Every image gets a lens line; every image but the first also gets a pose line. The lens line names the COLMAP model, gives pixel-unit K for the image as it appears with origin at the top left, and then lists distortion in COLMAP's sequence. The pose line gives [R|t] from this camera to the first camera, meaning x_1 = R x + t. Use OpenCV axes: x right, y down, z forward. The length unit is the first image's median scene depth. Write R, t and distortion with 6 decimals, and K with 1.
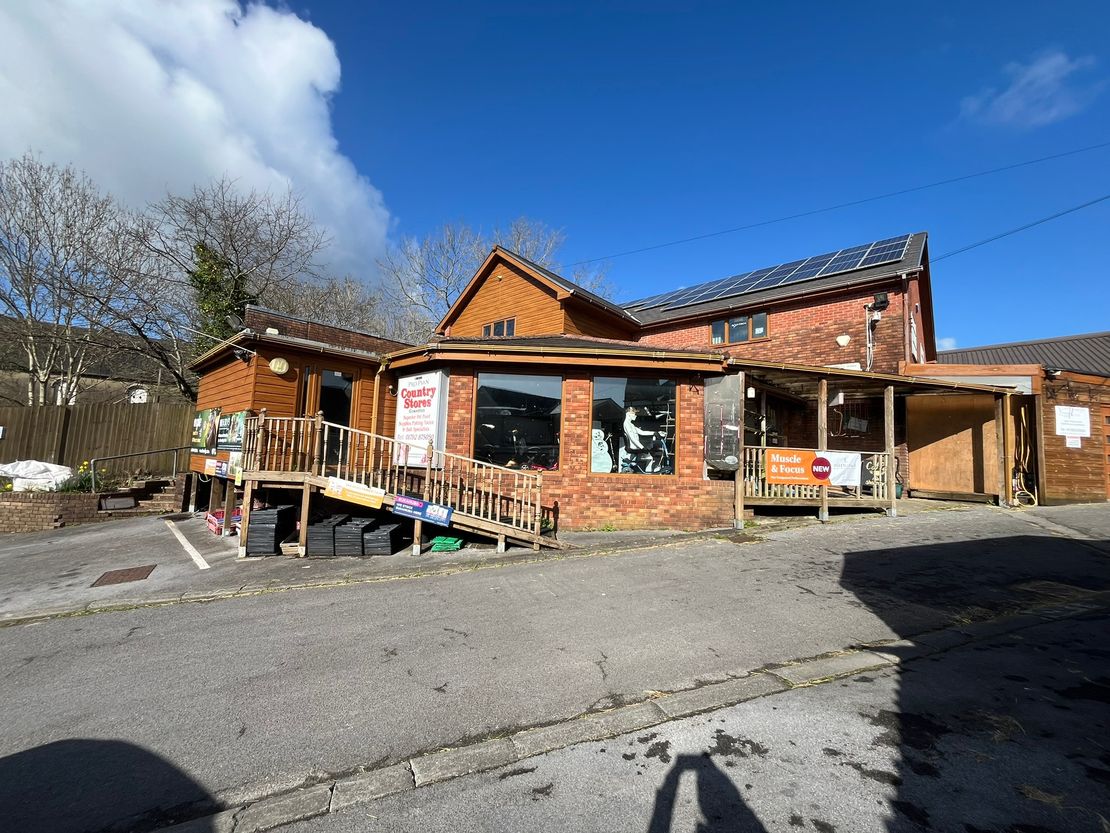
lens RADIAL K [[447.3, 0, 553.6], [0, 447.3, 420.0], [0, 0, 1]] dist [-0.002228, -0.000322]
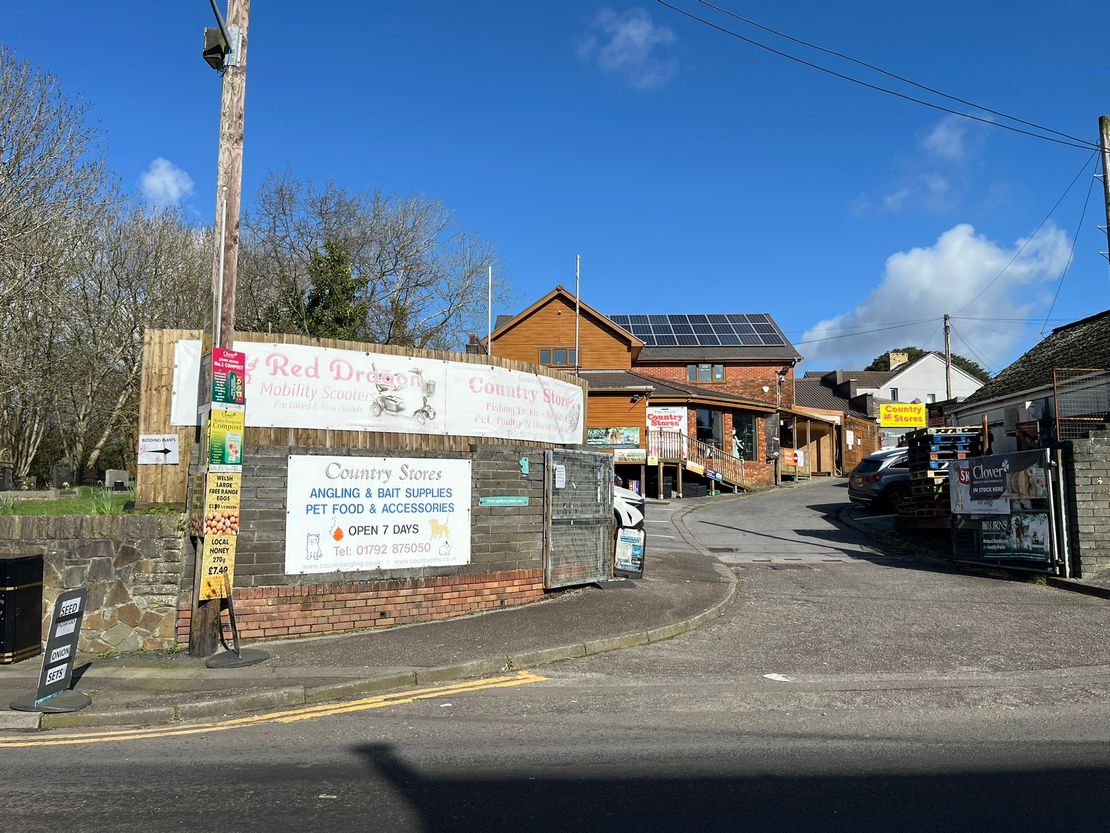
lens RADIAL K [[827.2, 0, 555.0], [0, 827.2, 416.5], [0, 0, 1]] dist [0.056673, -0.065178]
pose [[0.754097, 0.028955, 0.656125, -2.690167], [-0.027288, 0.999546, -0.012748, -0.008871], [-0.656196, -0.008291, 0.754545, -1.167200]]
